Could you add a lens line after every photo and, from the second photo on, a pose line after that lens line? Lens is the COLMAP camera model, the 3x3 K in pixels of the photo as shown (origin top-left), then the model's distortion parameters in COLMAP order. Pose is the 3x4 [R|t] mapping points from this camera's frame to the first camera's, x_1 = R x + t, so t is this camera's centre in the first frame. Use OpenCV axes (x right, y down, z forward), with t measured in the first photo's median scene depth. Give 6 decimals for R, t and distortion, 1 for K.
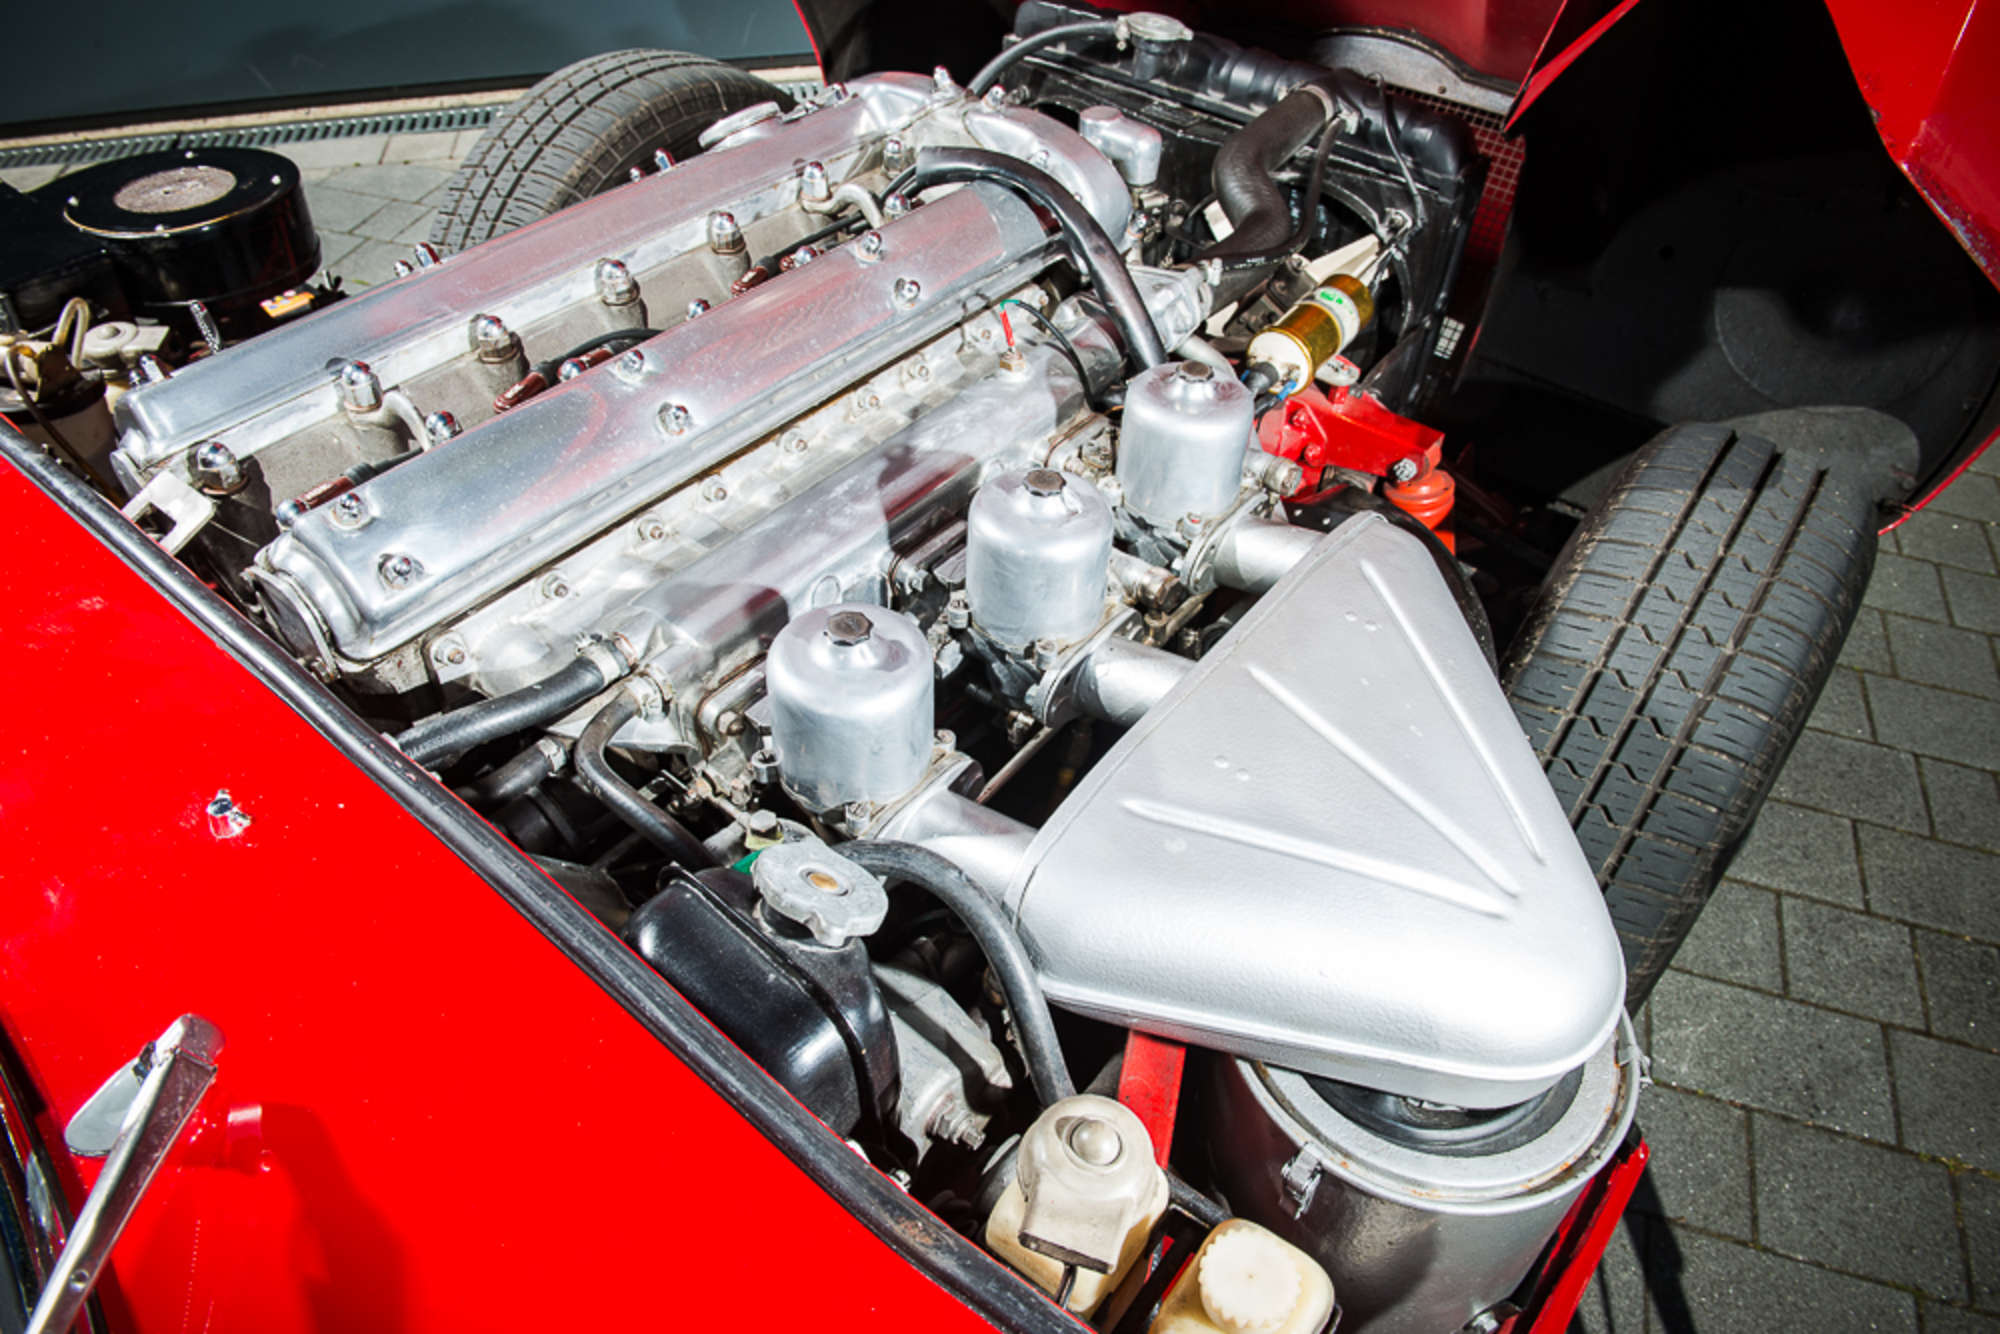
lens RADIAL K [[1310.3, 0, 999.8], [0, 1310.3, 668.8], [0, 0, 1]] dist [-0.053916, -0.004165]
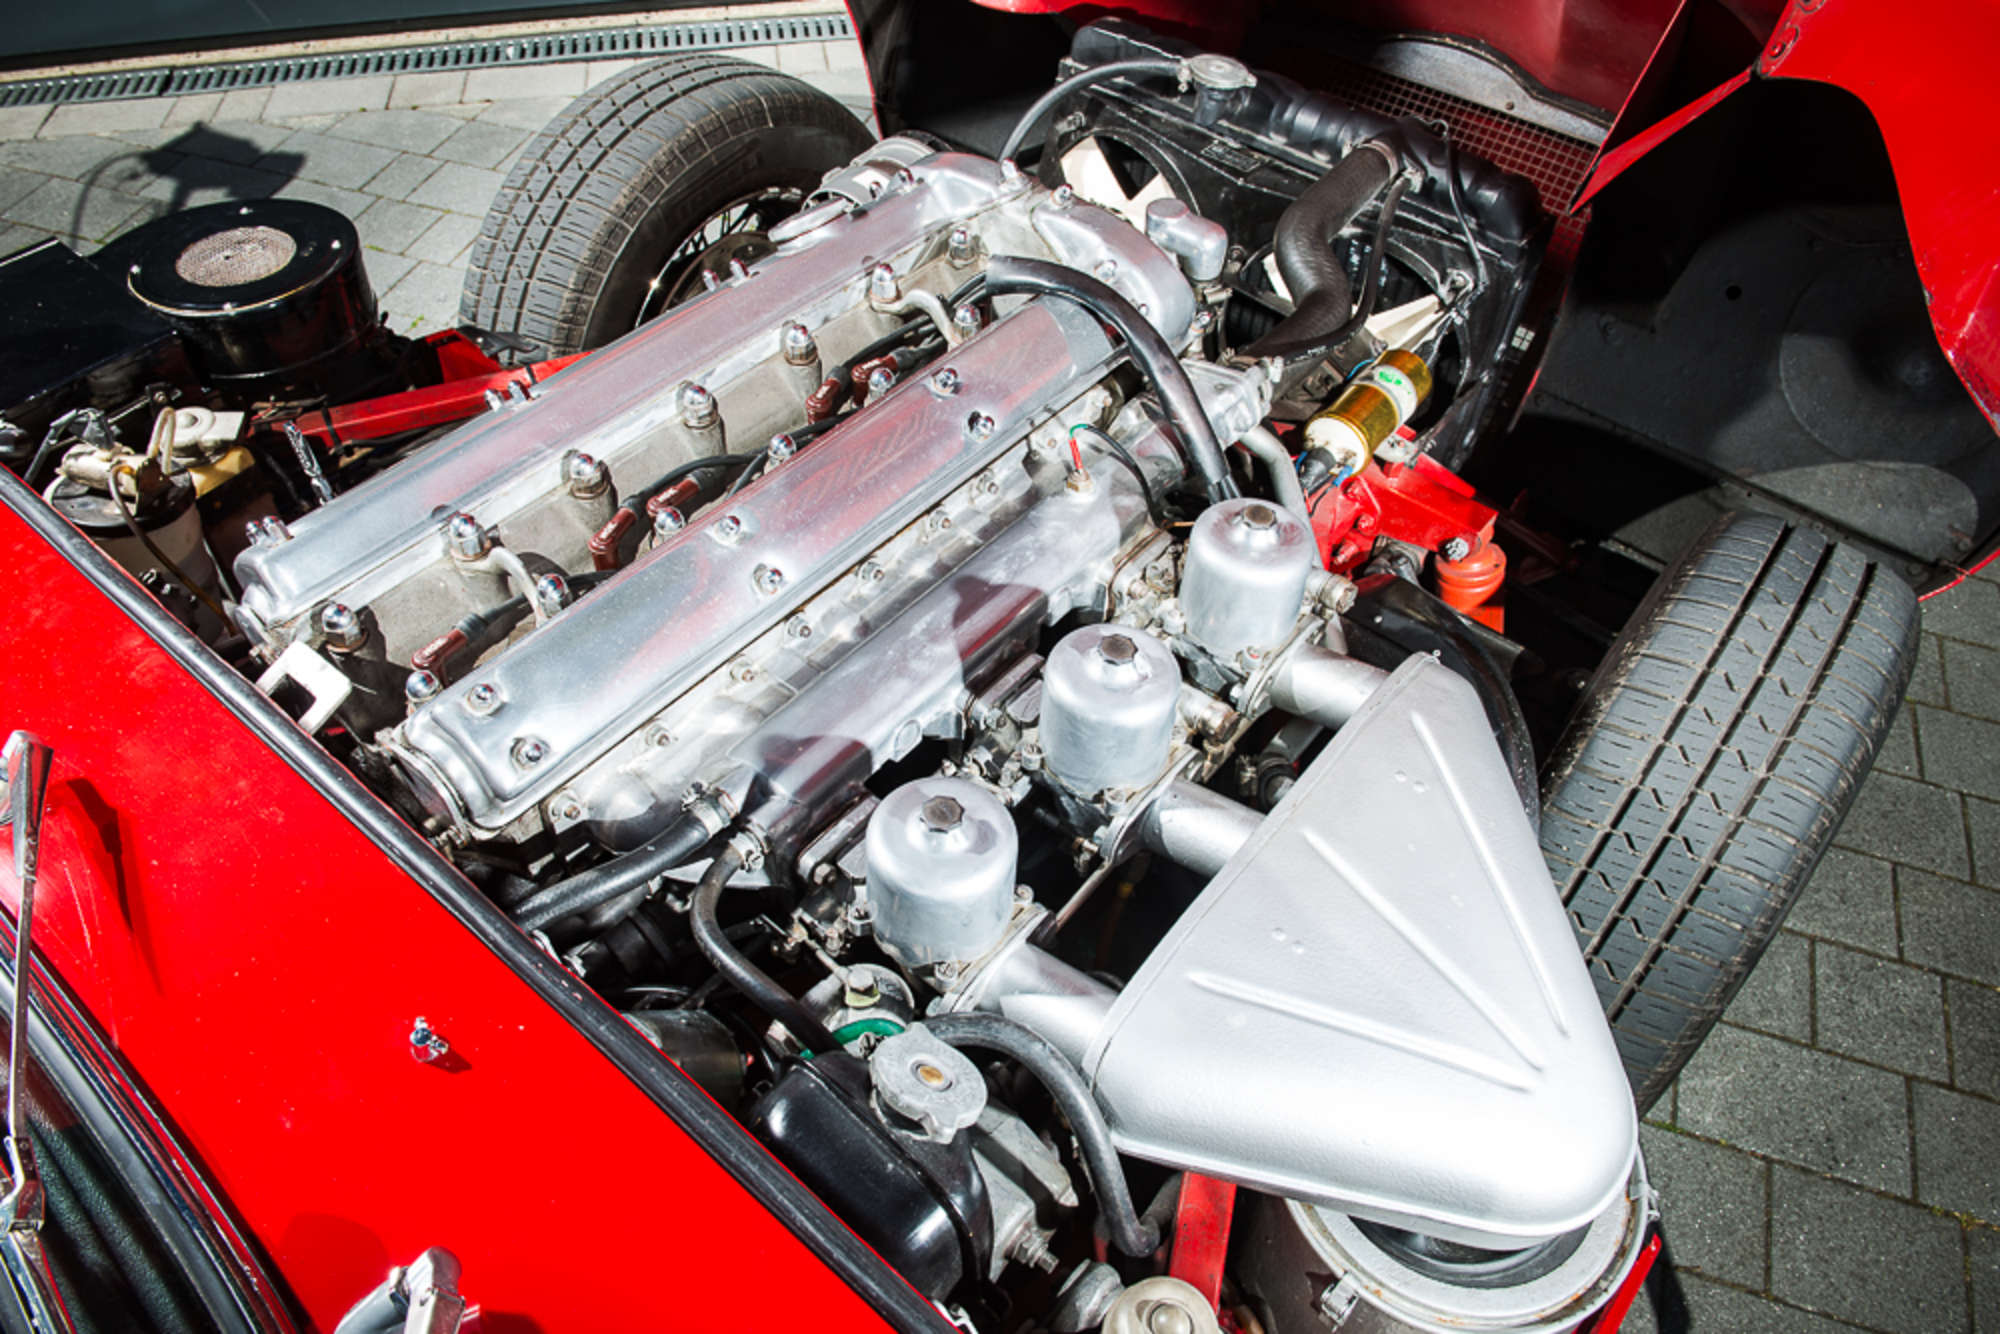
lens RADIAL K [[1404.4, 0, 1000.2], [0, 1404.4, 664.3], [0, 0, 1]] dist [-0.051040, -0.006521]
pose [[0.999855, 0.014565, -0.008803, -0.042421], [-0.013952, 0.997716, 0.066088, -0.169303], [0.009745, -0.065956, 0.997775, -0.118228]]
